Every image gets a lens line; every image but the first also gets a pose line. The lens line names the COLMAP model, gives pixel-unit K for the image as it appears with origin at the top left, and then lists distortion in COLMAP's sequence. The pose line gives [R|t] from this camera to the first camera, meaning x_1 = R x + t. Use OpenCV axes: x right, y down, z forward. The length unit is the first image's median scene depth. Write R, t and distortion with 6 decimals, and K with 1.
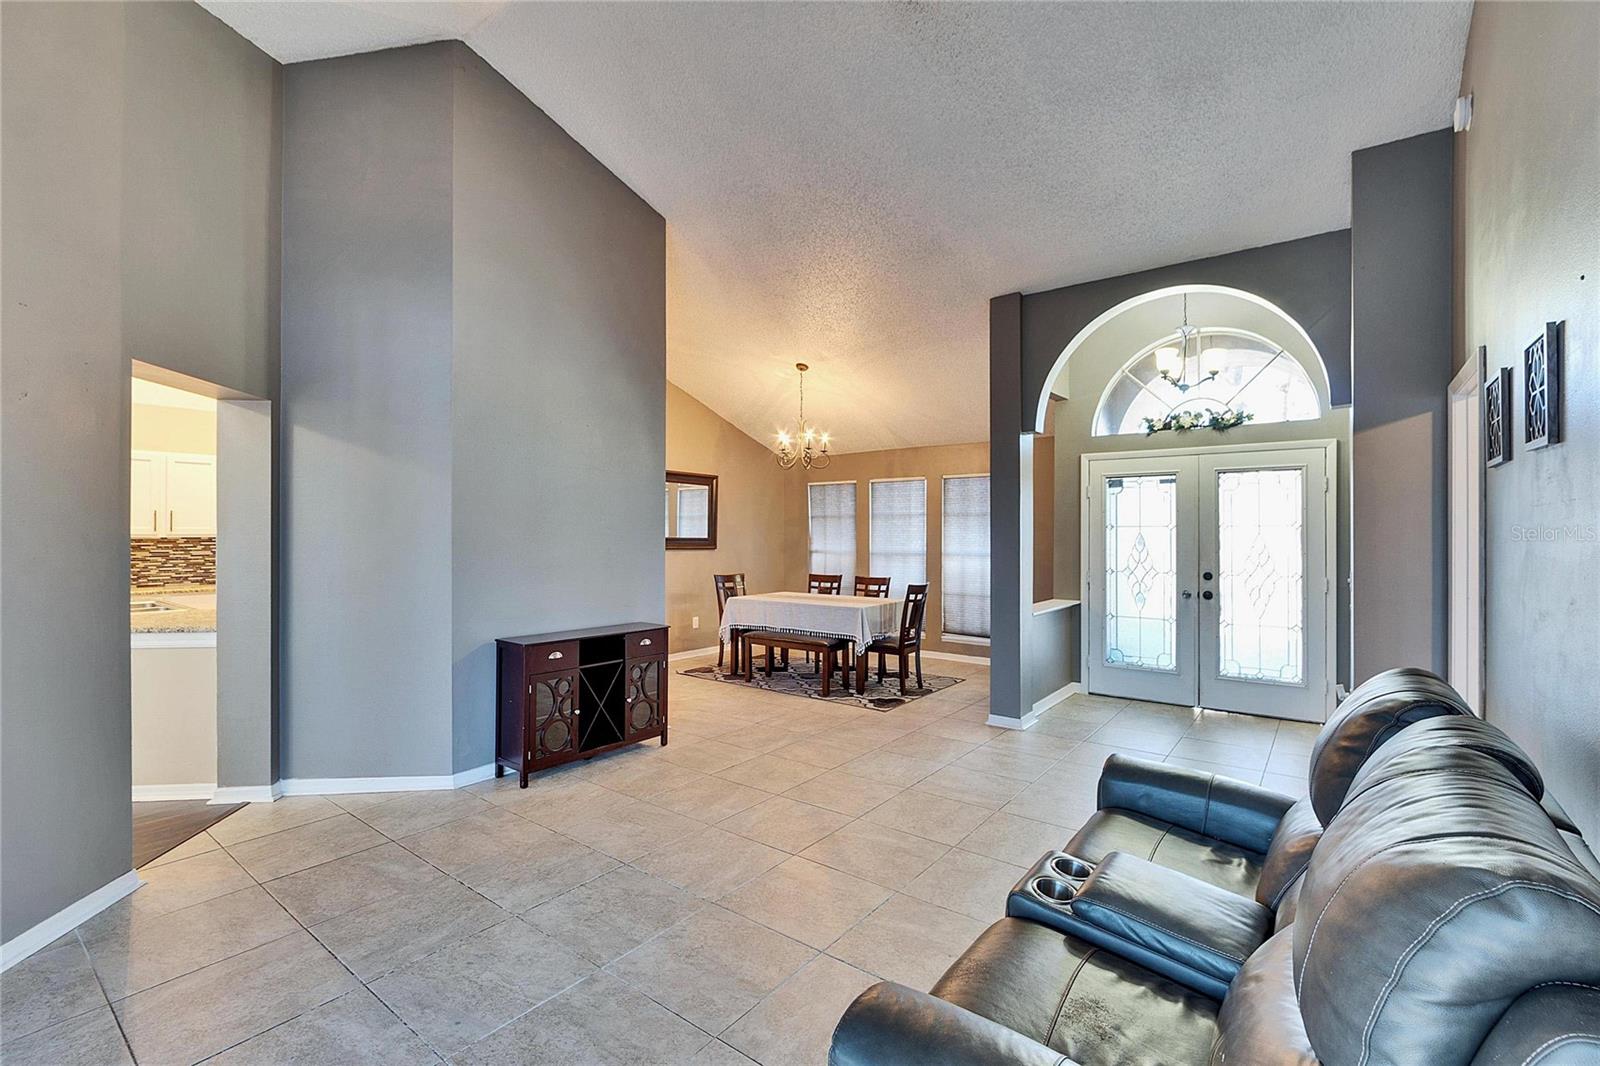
lens RADIAL K [[713.4, 0, 793.4], [0, 713.4, 530.7], [0, 0, 1]] dist [-0.002798, -0.000601]
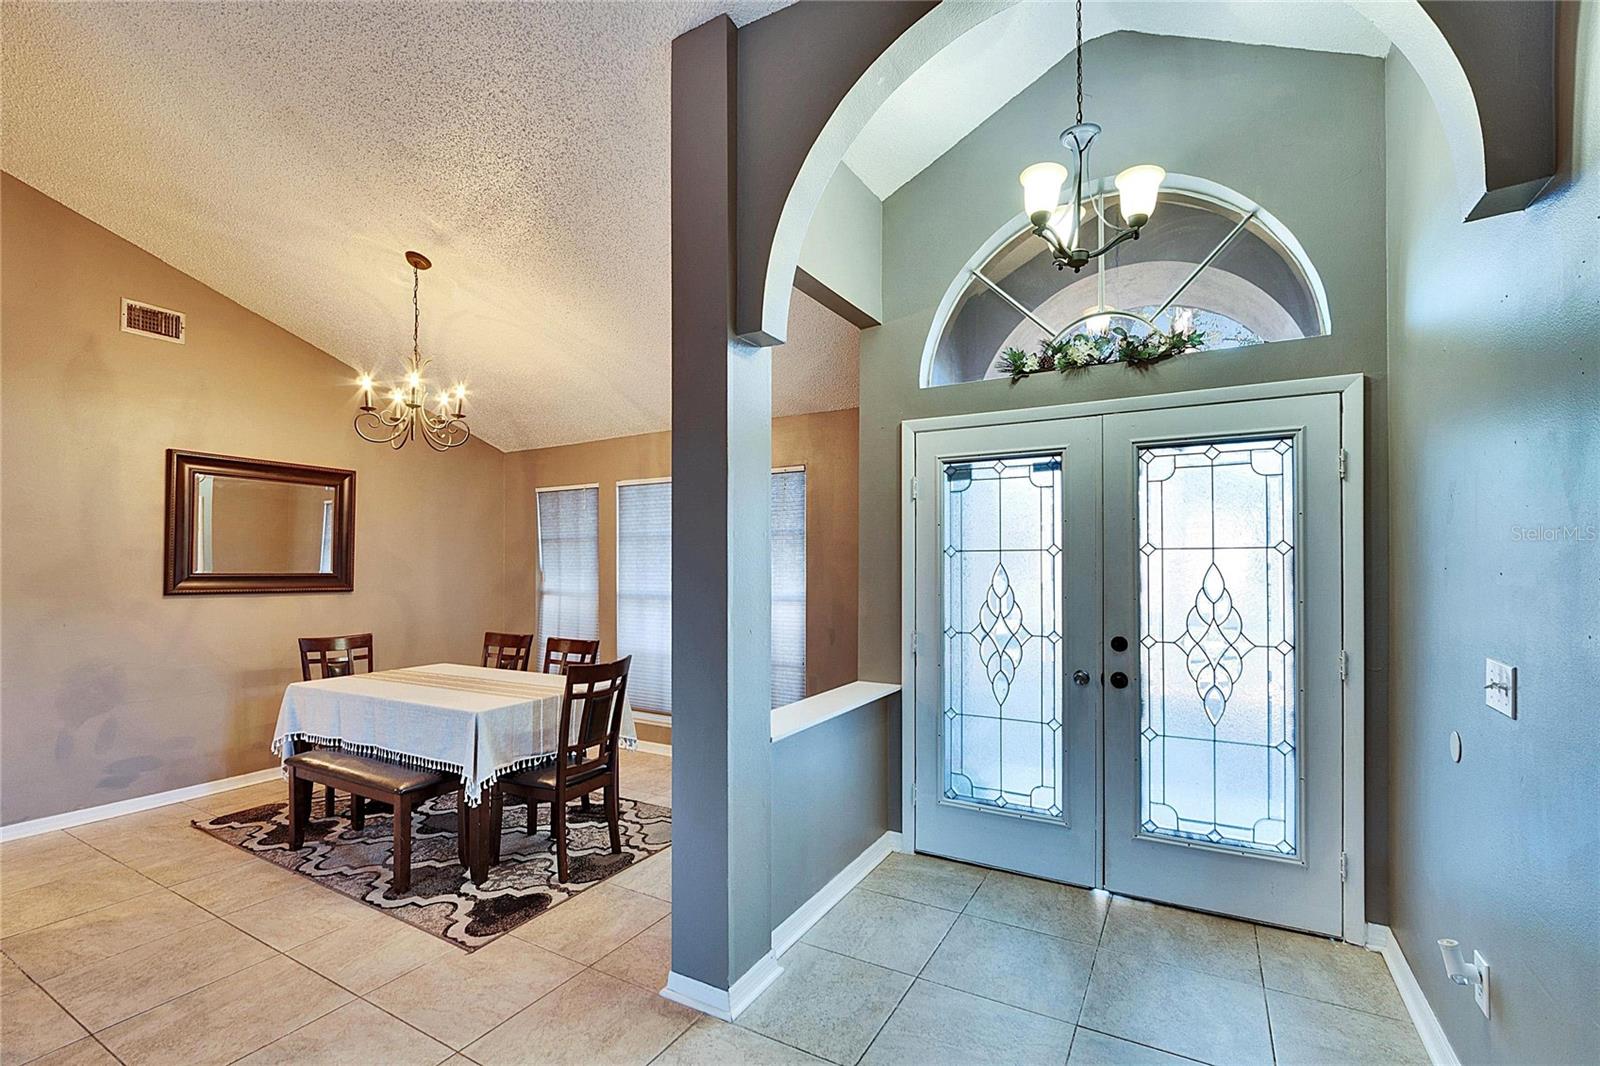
lens RADIAL K [[713.4, 0, 798.2], [0, 713.4, 563.6], [0, 0, 1]] dist [-0.002798, -0.000601]
pose [[0.990196, -0.003200, 0.139648, 0.260117], [0.002826, 0.999992, 0.002875, 0.001842], [-0.139657, -0.002452, 0.990197, 0.487335]]
